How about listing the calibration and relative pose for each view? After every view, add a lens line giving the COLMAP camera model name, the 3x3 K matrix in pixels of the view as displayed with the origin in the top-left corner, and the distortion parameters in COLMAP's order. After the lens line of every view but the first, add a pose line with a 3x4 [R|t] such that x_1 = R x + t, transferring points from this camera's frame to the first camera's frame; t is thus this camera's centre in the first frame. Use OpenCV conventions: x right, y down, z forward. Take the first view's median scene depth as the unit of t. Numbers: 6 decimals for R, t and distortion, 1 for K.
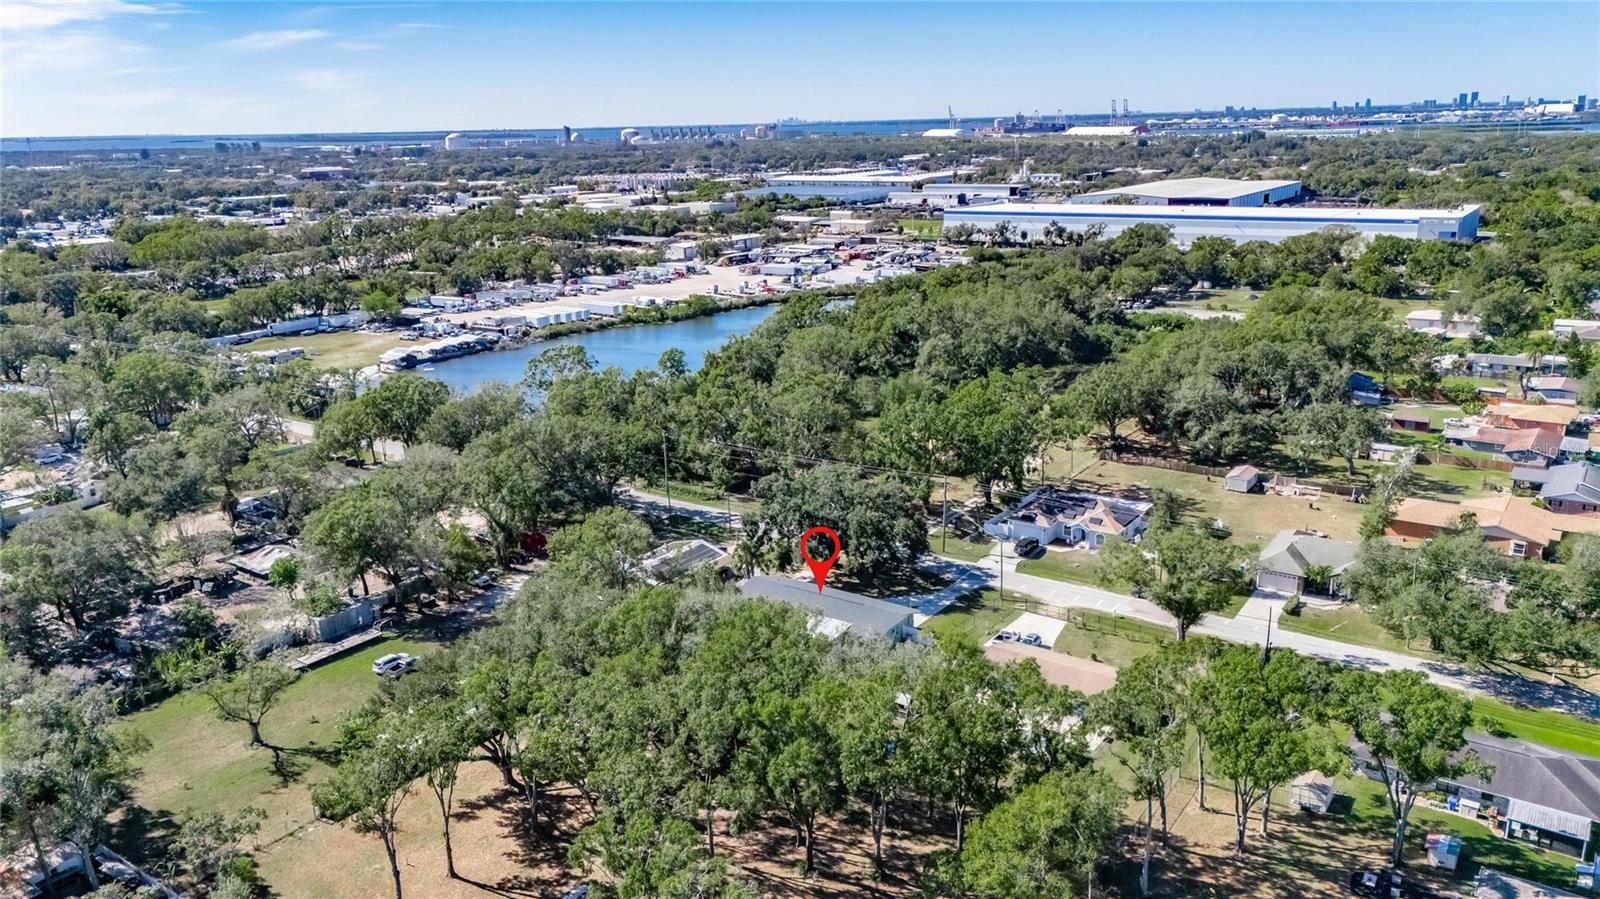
lens RADIAL K [[1148.7, 0, 797.3], [0, 1148.7, 482.0], [0, 0, 1]] dist [0.081350, -0.087688]
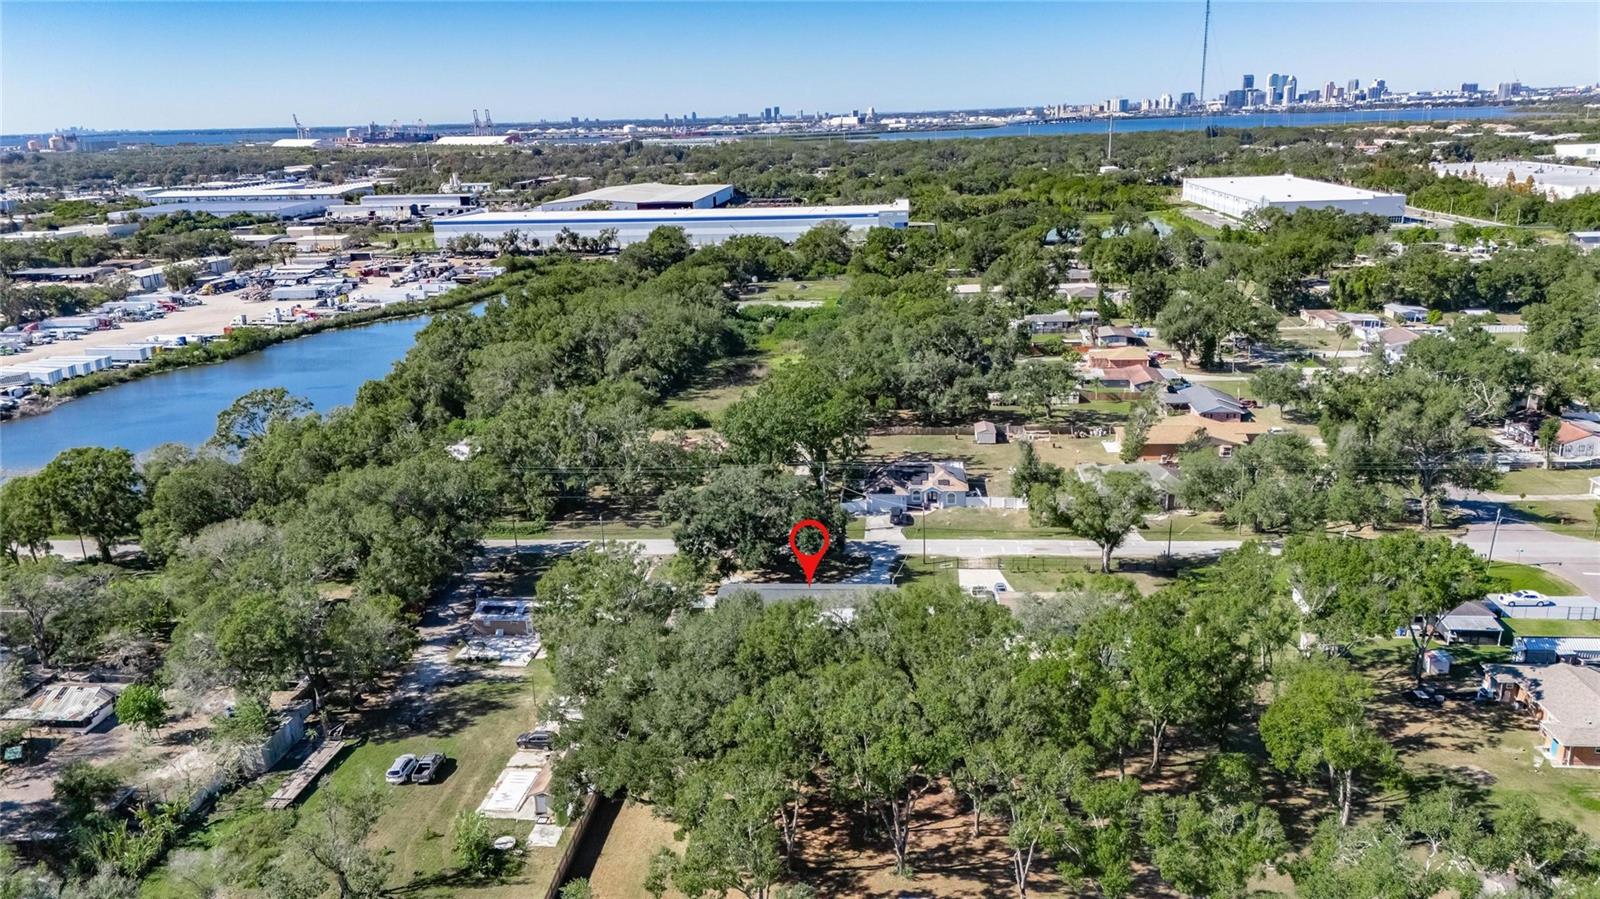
lens RADIAL K [[1165.3, 0, 807.5], [0, 1165.3, 453.8], [0, 0, 1]] dist [0.084161, -0.092013]
pose [[0.861543, -0.142872, 0.487167, -0.159480], [0.159410, 0.987183, 0.007601, -0.009162], [-0.482009, 0.071111, 0.873276, 0.037390]]
